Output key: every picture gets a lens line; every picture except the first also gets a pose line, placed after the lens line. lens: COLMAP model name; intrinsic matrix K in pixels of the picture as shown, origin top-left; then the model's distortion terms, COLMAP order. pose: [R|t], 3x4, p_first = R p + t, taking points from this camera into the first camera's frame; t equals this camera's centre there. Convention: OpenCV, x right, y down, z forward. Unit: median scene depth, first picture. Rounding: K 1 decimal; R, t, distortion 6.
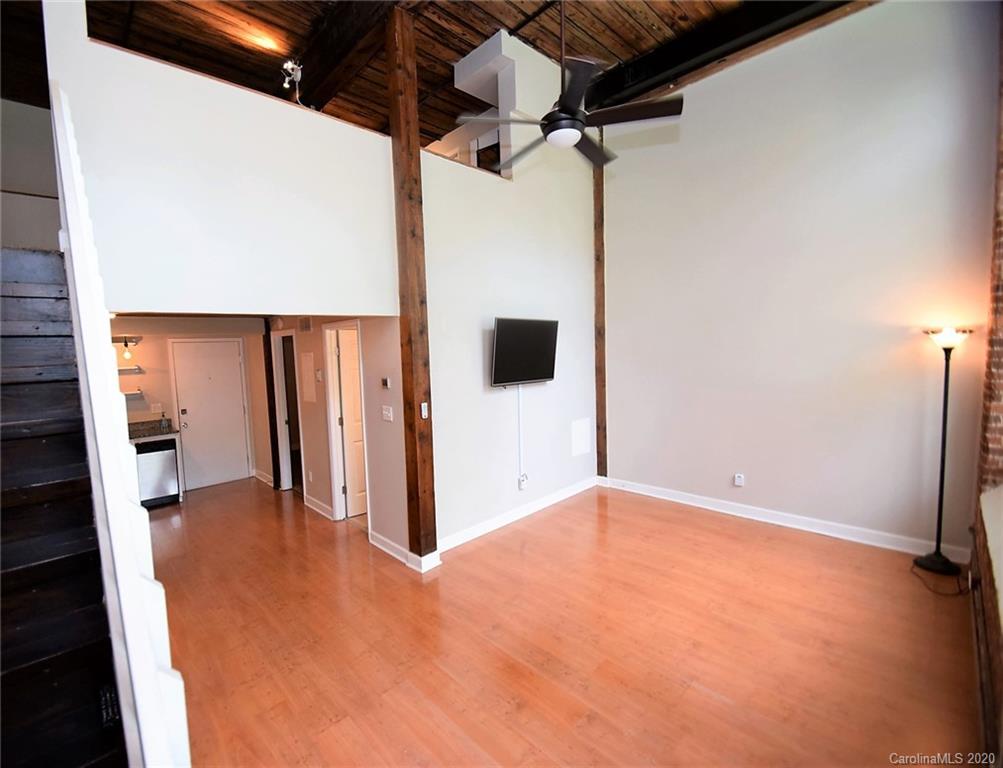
lens RADIAL K [[448.9, 0, 461.2], [0, 448.9, 388.1], [0, 0, 1]] dist [0.003846, 0.000272]
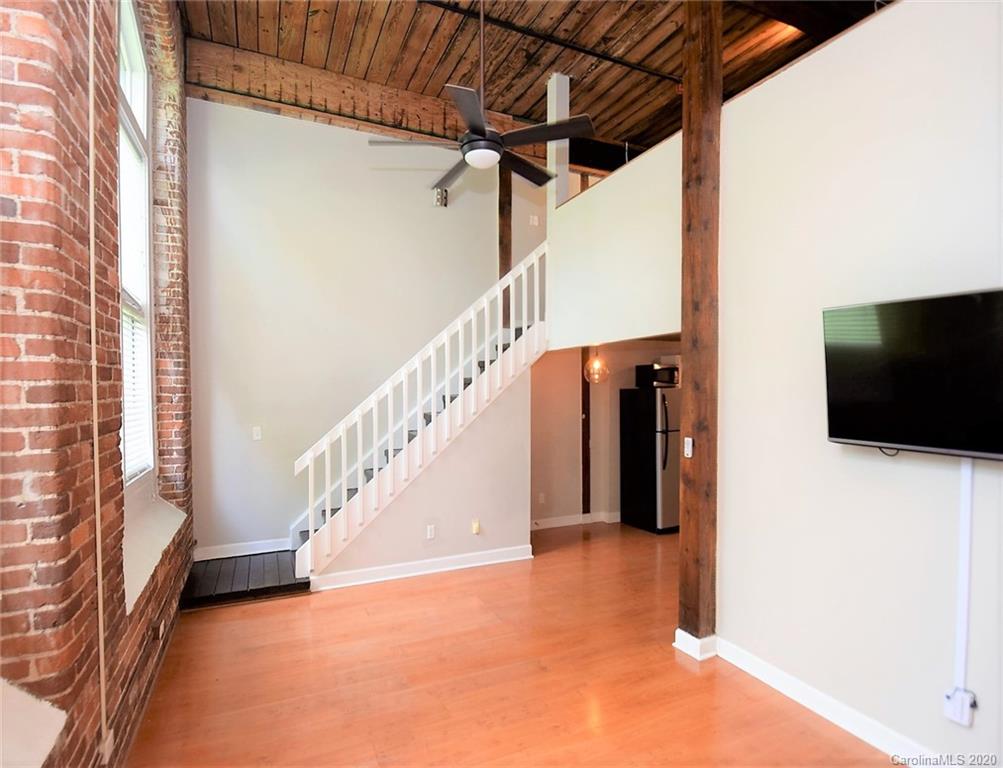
lens RADIAL K [[517.1, 0, 504.1], [0, 517.1, 395.6], [0, 0, 1]] dist [-0.004224, -0.000682]
pose [[-0.300195, 0.061291, -0.951907, 0.861793], [-0.067605, 0.994057, 0.085325, -0.095171], [0.951479, 0.089968, -0.294267, 0.937494]]
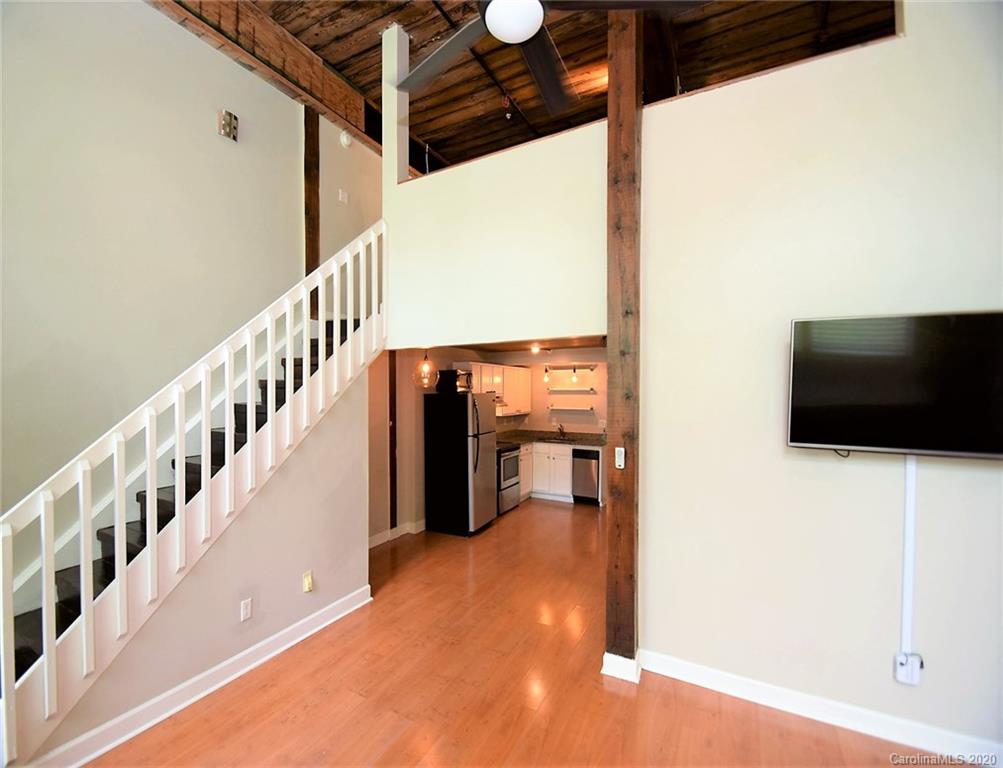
lens RADIAL K [[436.1, 0, 494.9], [0, 436.1, 396.1], [0, 0, 1]] dist [0.020487, -0.016194]
pose [[0.315829, 0.056343, -0.947142, 0.525594], [-0.099677, 0.994682, 0.025934, -0.049498], [0.943566, 0.086217, 0.319765, 0.555827]]
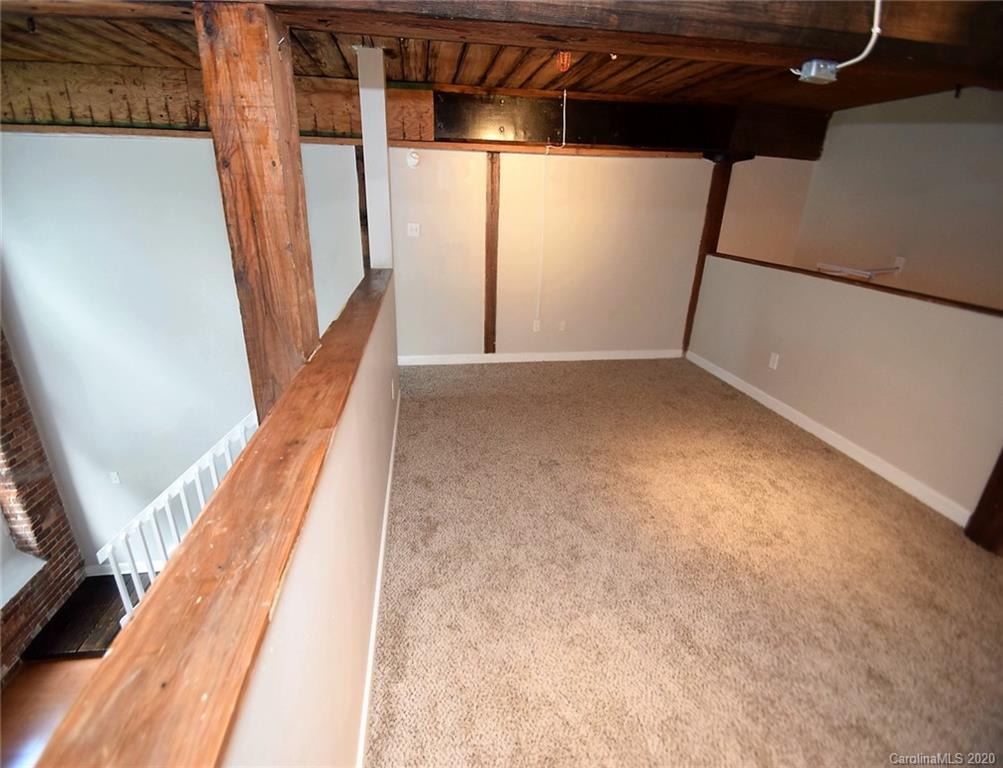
lens RADIAL K [[485.8, 0, 501.5], [0, 485.8, 384.0], [0, 0, 1]] dist [-0.002911, -0.007553]
pose [[-0.565948, 0.321660, -0.759104, 0.130186], [-0.076412, 0.896321, 0.436772, -0.688335], [0.820893, 0.305195, -0.482692, 1.322028]]
